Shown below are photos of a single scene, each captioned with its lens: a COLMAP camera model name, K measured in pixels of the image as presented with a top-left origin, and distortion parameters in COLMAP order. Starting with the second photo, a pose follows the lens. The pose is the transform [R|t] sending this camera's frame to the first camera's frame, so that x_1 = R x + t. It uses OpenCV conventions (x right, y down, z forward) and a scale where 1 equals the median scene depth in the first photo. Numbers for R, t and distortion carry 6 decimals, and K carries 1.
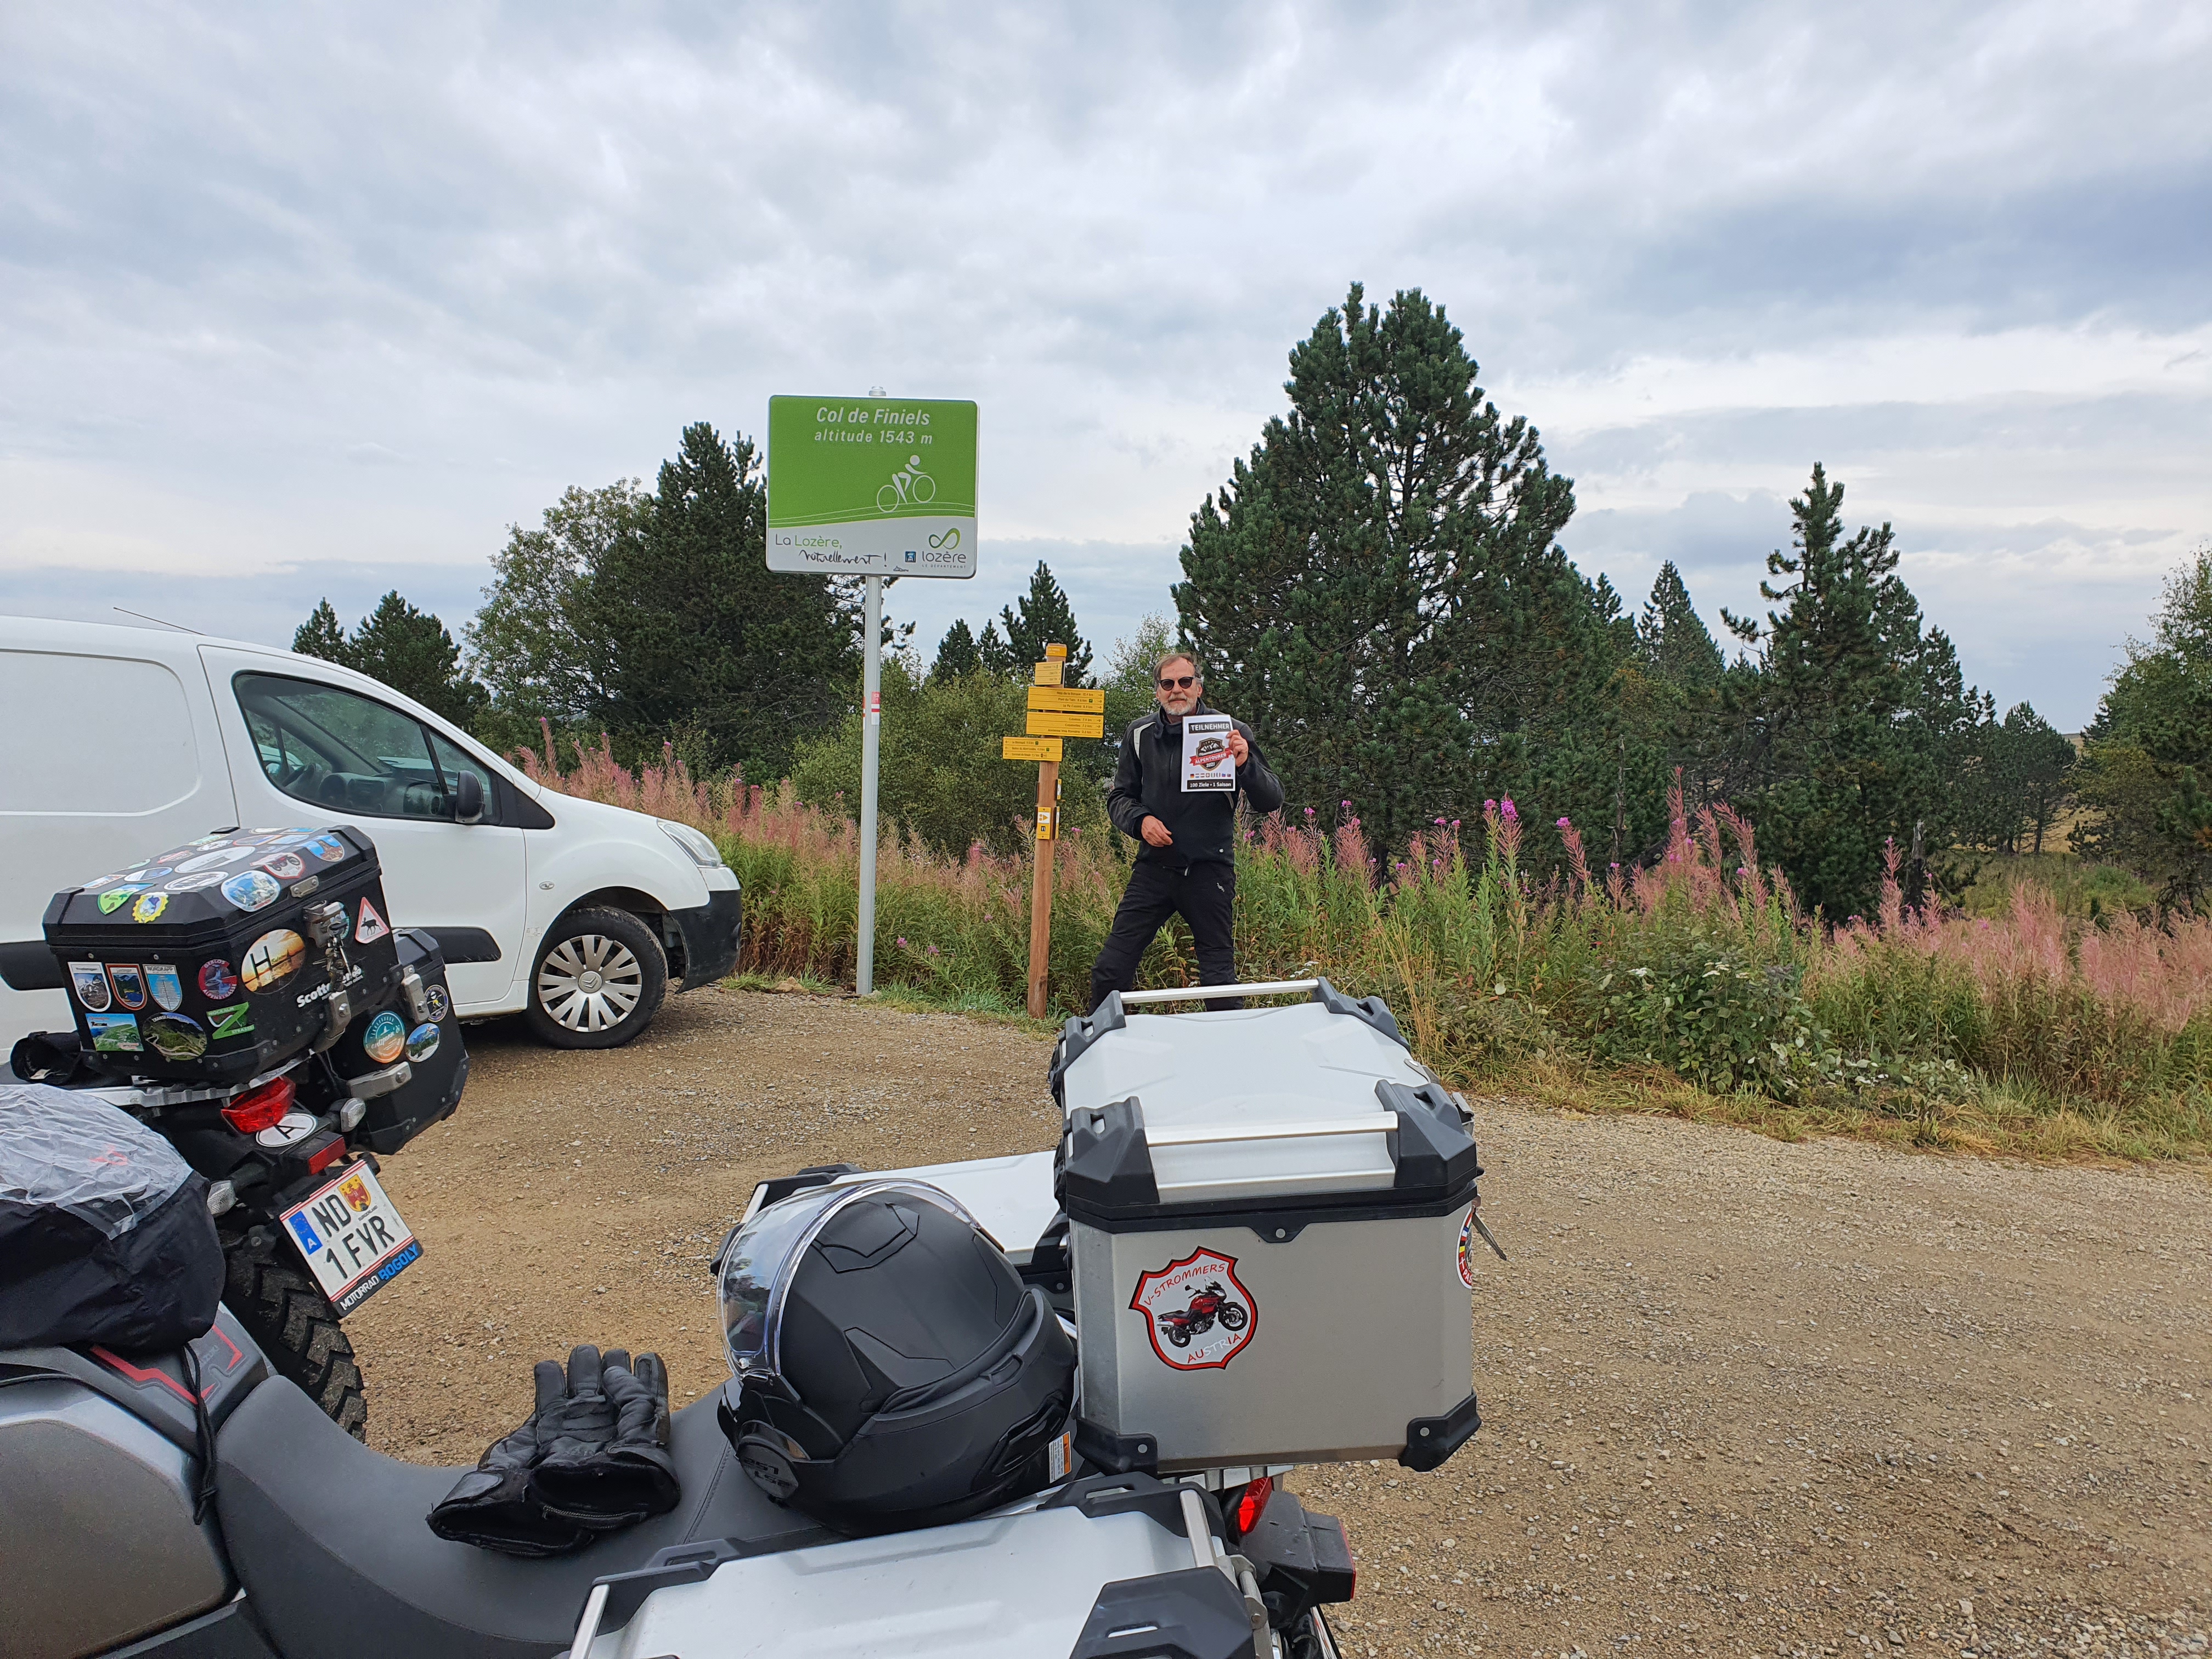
lens RADIAL K [[1866.6, 0, 1106.0], [0, 1866.6, 829.5], [0, 0, 1]] dist [0.035093, -0.006602]
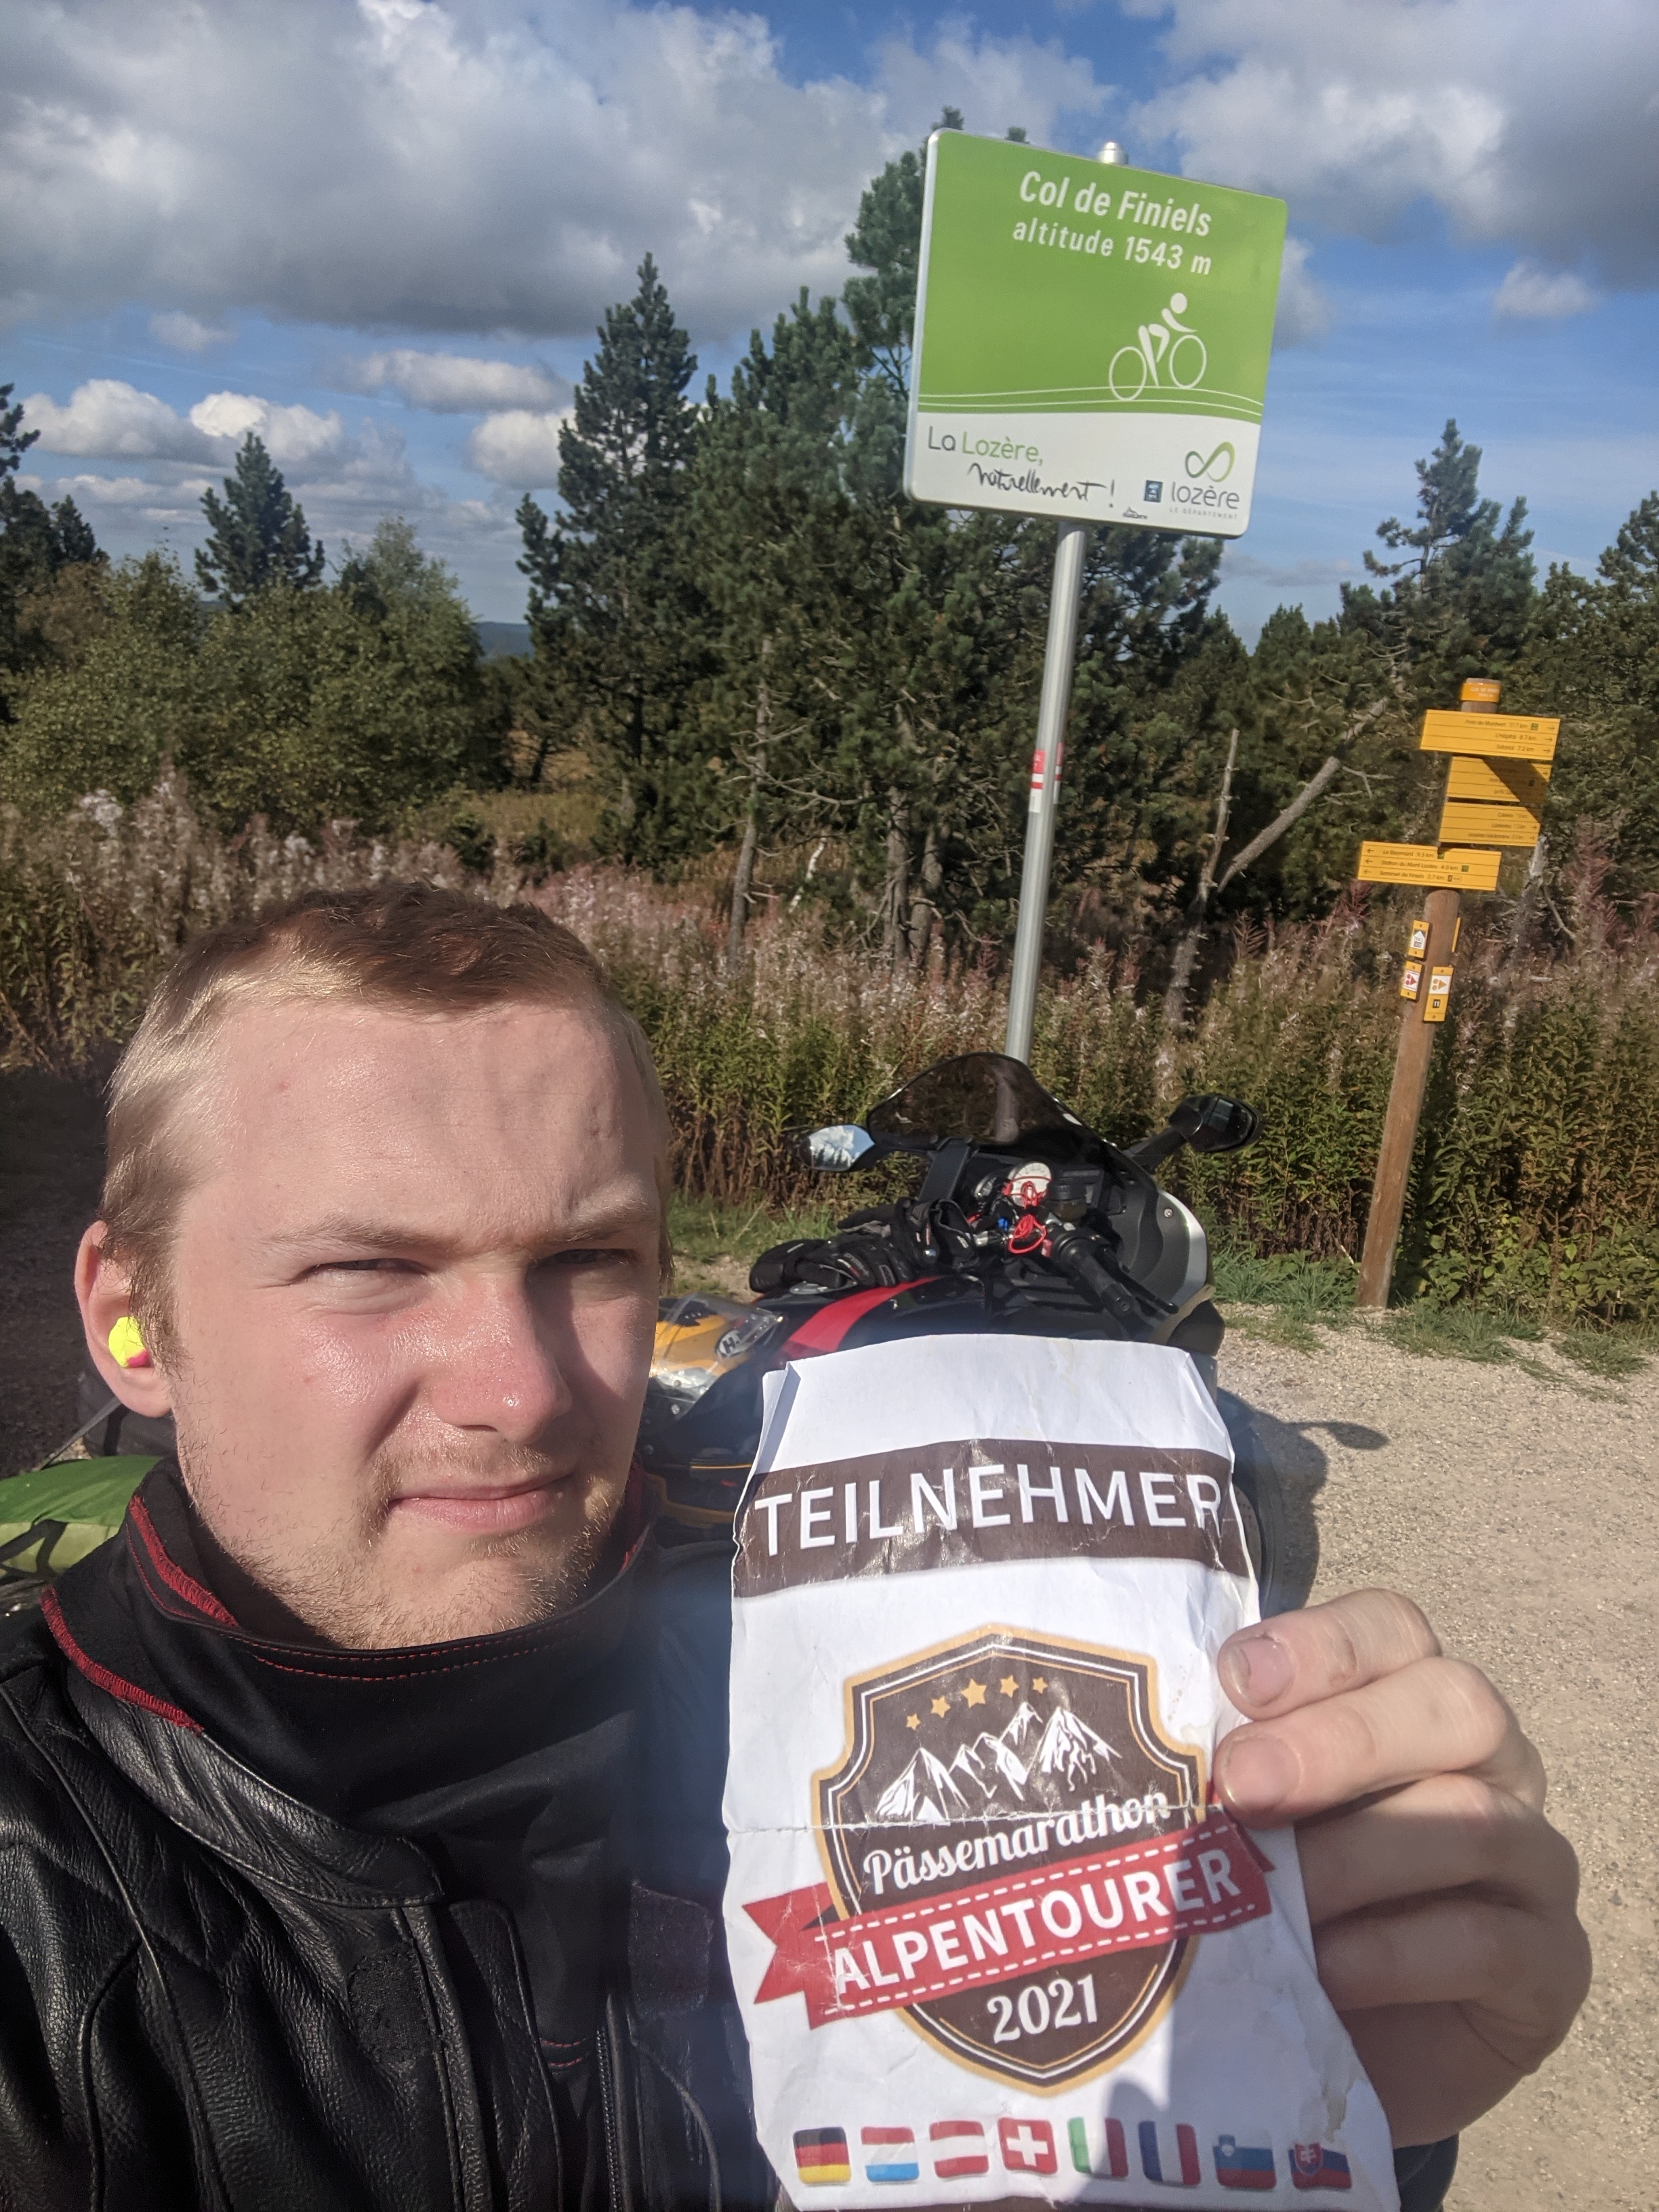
lens RADIAL K [[1707.7, 0, 829.5], [0, 1707.7, 1106.0], [0, 0, 1]] dist [0.005194, 0.001729]
pose [[0.903019, -0.073787, 0.423218, -0.255618], [-0.021618, 0.976087, 0.216304, -0.046299], [-0.429057, -0.204476, 0.879829, 0.342339]]
